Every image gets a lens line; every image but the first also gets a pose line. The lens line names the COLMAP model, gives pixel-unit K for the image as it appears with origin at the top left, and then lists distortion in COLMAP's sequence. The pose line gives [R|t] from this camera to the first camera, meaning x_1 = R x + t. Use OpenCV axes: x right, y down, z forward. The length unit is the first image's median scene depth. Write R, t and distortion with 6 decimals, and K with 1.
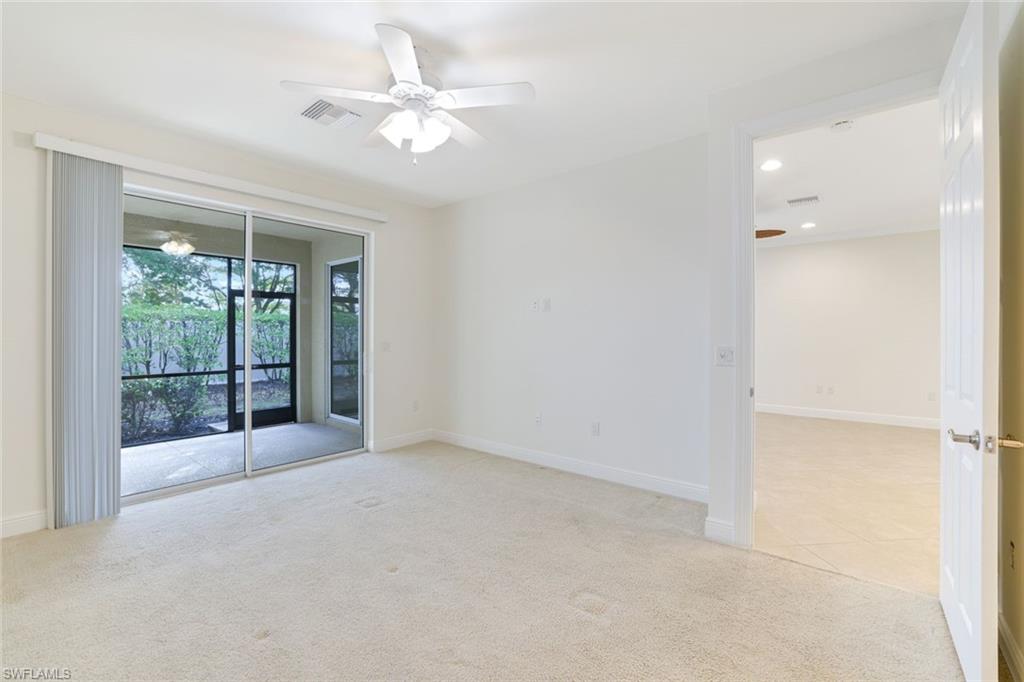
lens RADIAL K [[450.0, 0, 483.4], [0, 450.0, 332.5], [0, 0, 1]] dist [-0.034876, 0.025785]
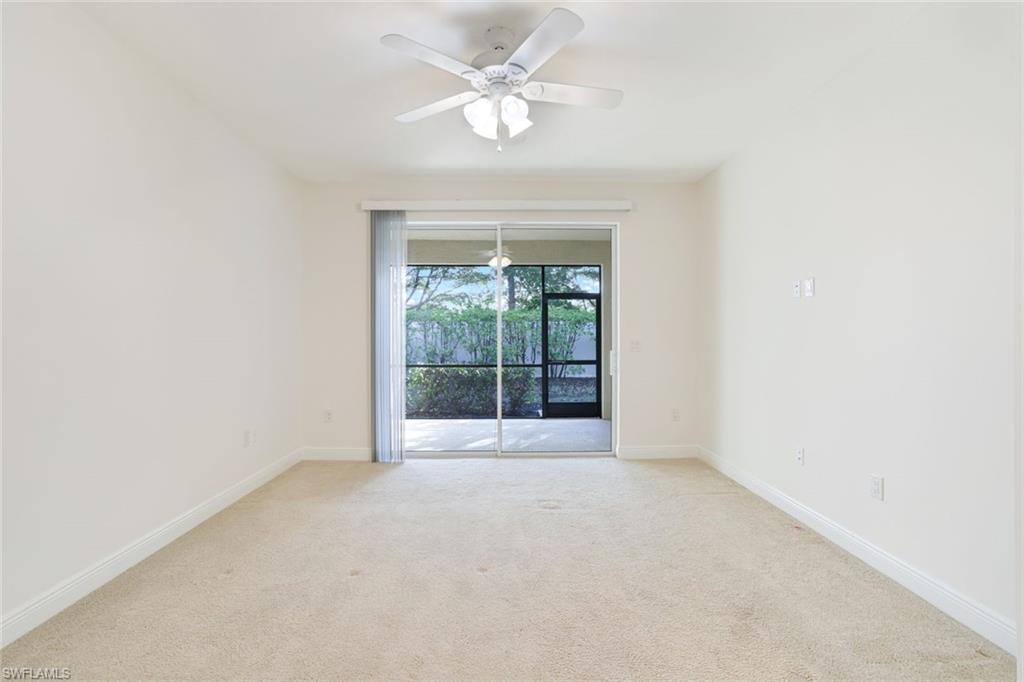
lens RADIAL K [[450.0, 0, 483.4], [0, 450.0, 332.5], [0, 0, 1]] dist [-0.034876, 0.025785]
pose [[0.678675, -0.002122, -0.734436, 0.272770], [0.003358, 0.999994, 0.000213, 0.003788], [0.734431, -0.002611, 0.678678, 0.173318]]
